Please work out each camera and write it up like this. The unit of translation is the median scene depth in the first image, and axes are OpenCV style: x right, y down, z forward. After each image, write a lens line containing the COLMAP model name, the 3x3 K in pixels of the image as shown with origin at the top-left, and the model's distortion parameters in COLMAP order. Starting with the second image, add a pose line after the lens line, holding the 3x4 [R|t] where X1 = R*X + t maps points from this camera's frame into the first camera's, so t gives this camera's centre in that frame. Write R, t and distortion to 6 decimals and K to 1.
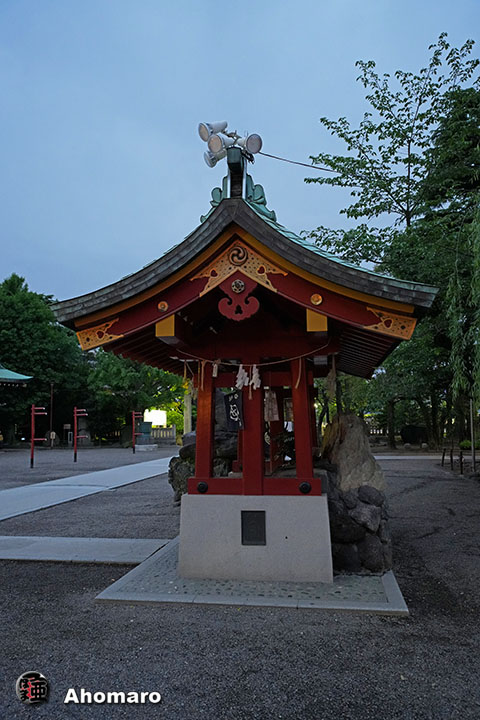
lens RADIAL K [[529.4, 0, 241.5], [0, 529.4, 362.0], [0, 0, 1]] dist [-0.003946, -0.000223]
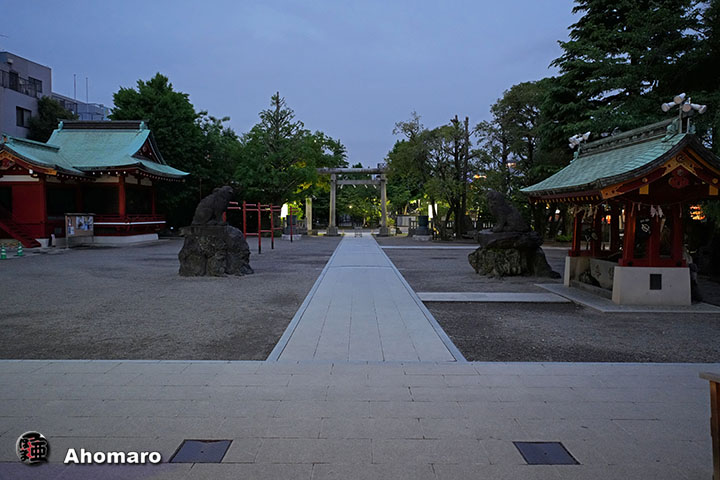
lens RADIAL K [[508.2, 0, 357.4], [0, 508.2, 239.2], [0, 0, 1]] dist [-0.008036, -0.001167]
pose [[0.988006, 0.013567, 0.153816, -0.352831], [-0.038679, 0.986120, 0.161467, -0.033965], [-0.149490, -0.165480, 0.974818, -0.189296]]
